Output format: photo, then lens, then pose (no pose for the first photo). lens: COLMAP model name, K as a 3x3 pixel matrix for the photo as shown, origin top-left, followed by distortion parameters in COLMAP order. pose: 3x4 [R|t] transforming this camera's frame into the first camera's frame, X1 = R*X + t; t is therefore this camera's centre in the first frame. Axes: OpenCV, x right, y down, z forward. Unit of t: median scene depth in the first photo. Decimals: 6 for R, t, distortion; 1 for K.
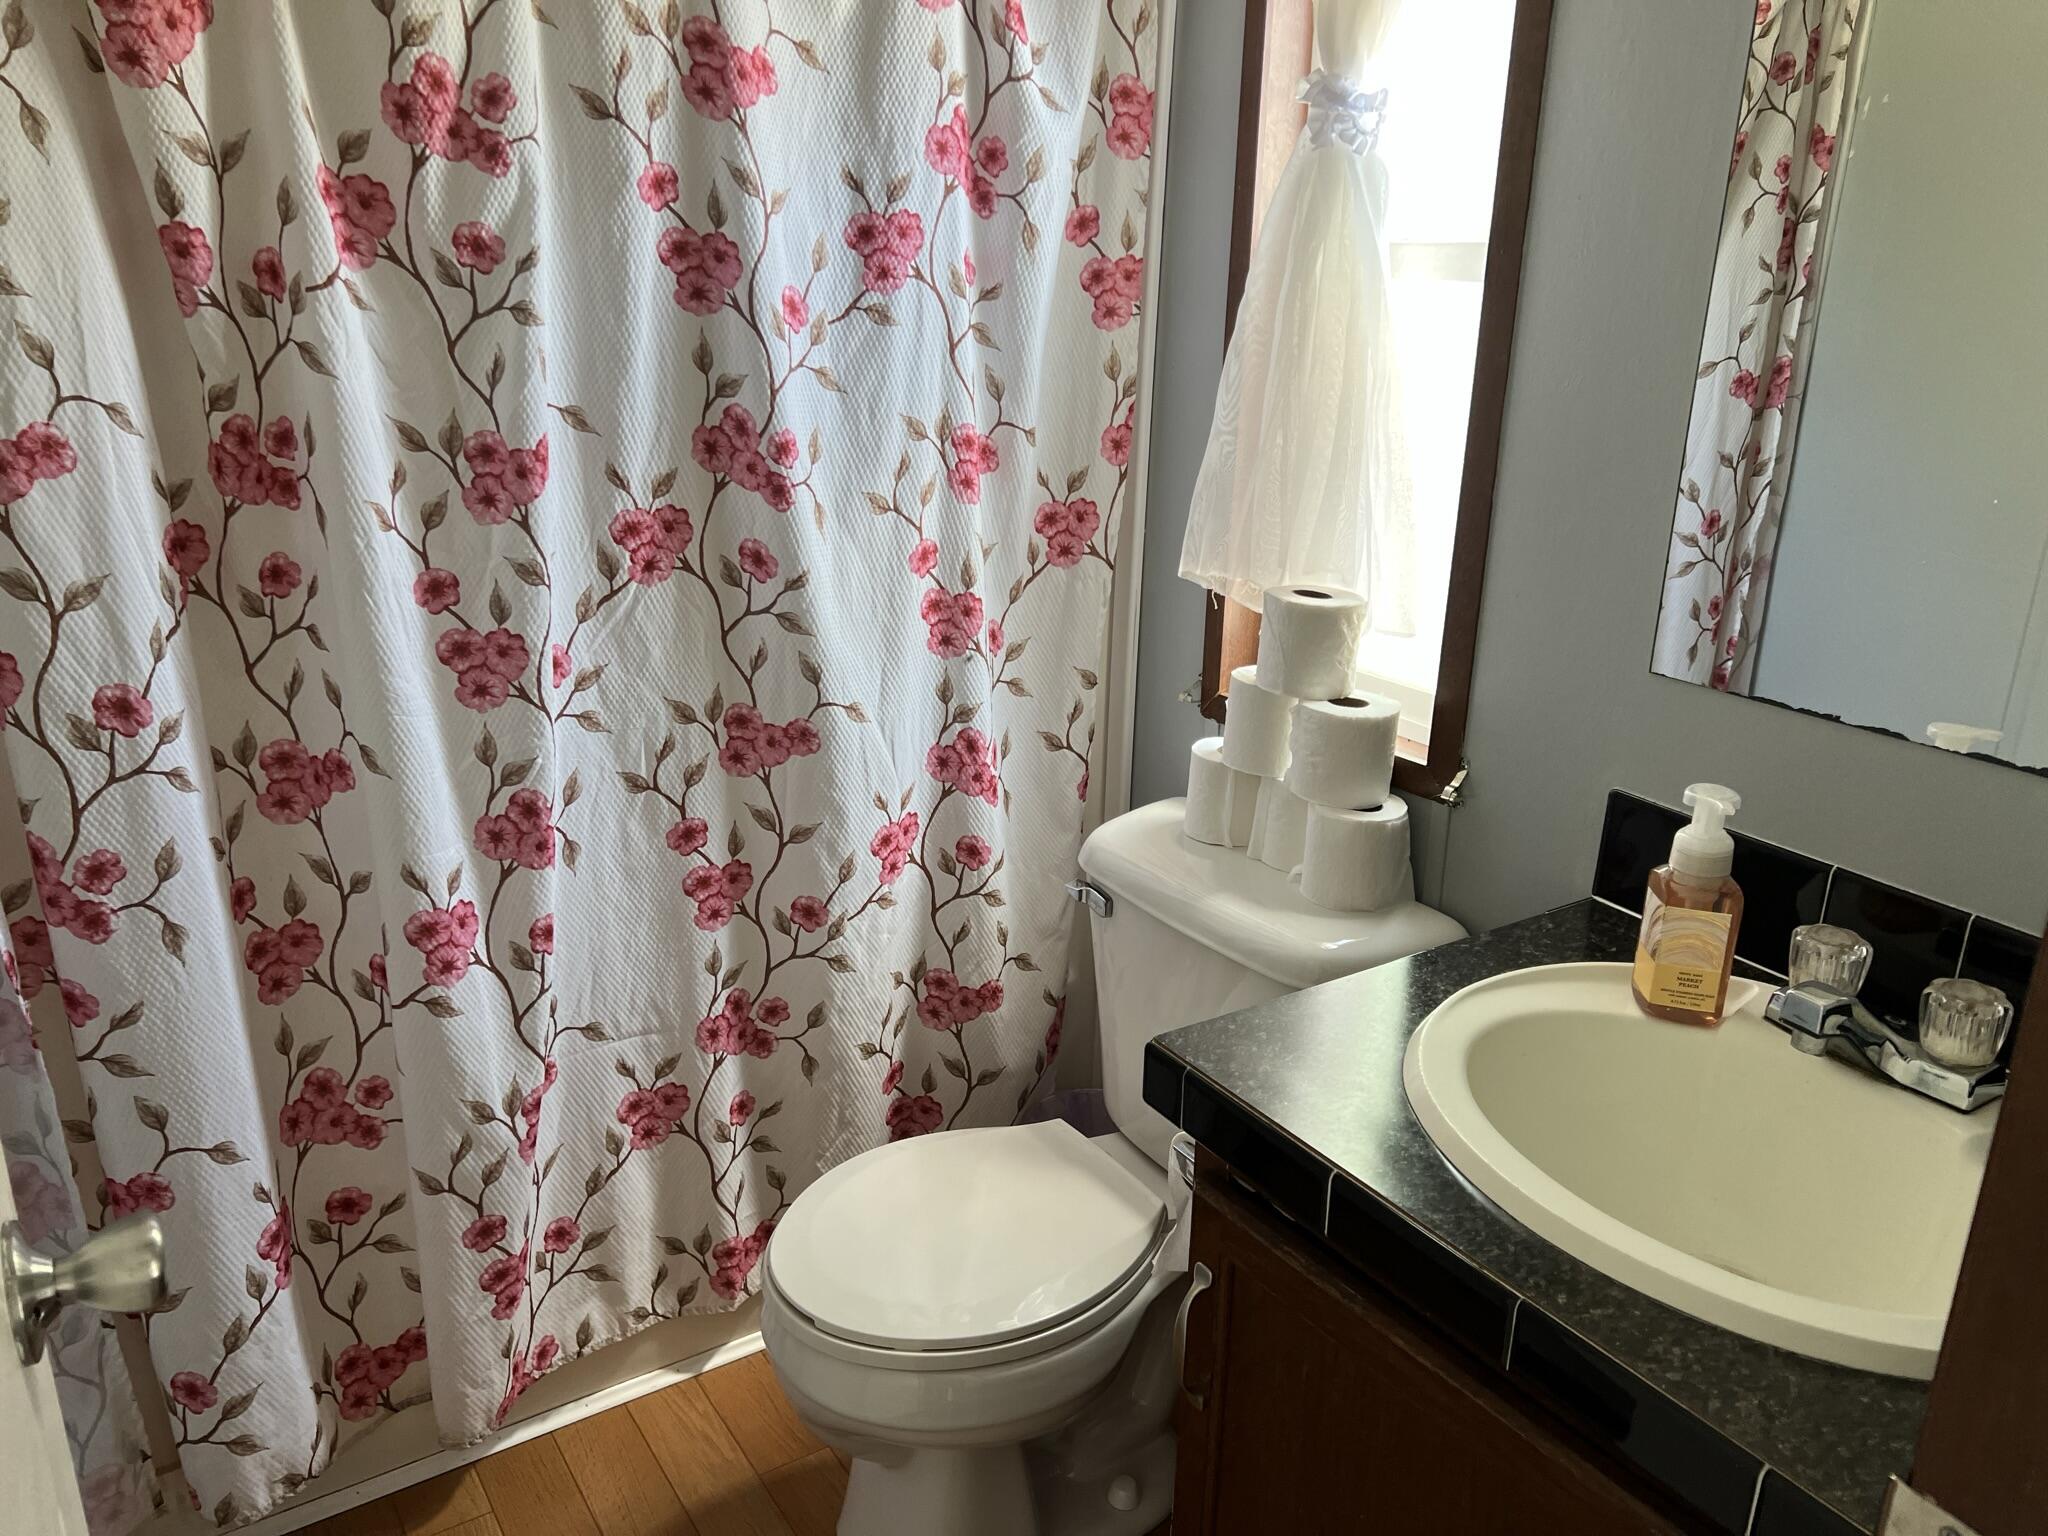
lens RADIAL K [[1548.4, 0, 1035.2], [0, 1548.4, 754.7], [0, 0, 1]] dist [0.046409, -0.047422]
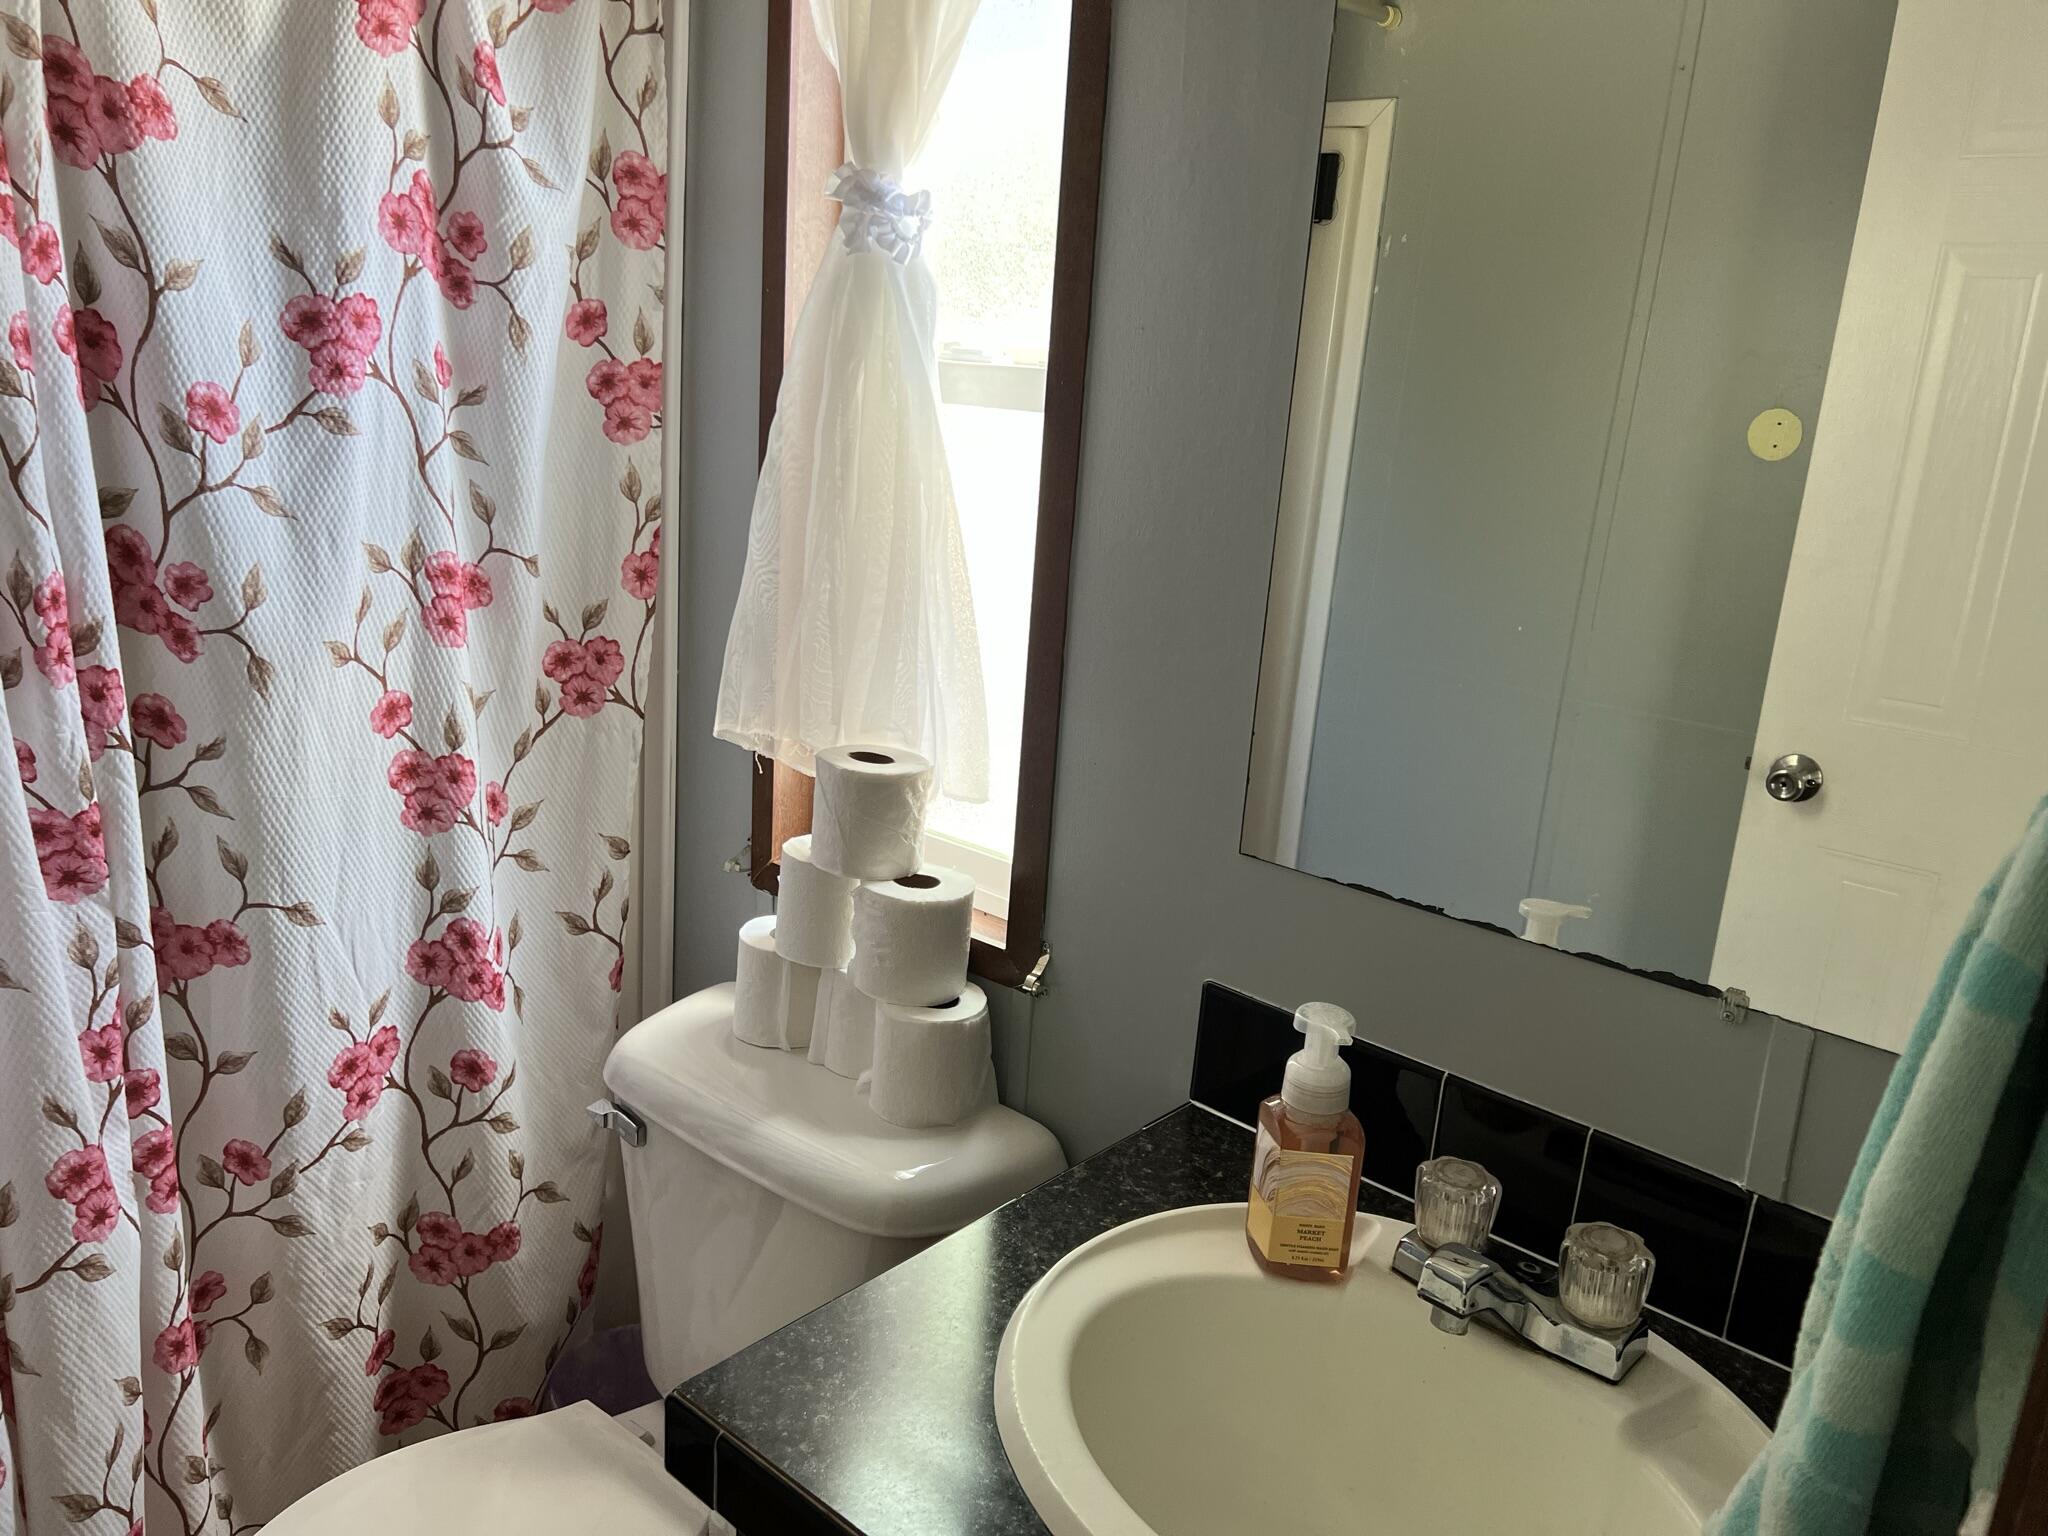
lens RADIAL K [[1553.6, 0, 1075.2], [0, 1553.6, 786.5], [0, 0, 1]] dist [0.011369, -0.003814]
pose [[0.956331, -0.031412, 0.290592, 0.031196], [0.042867, 0.998531, -0.033135, -0.047831], [-0.289124, 0.044145, 0.956273, 0.122699]]
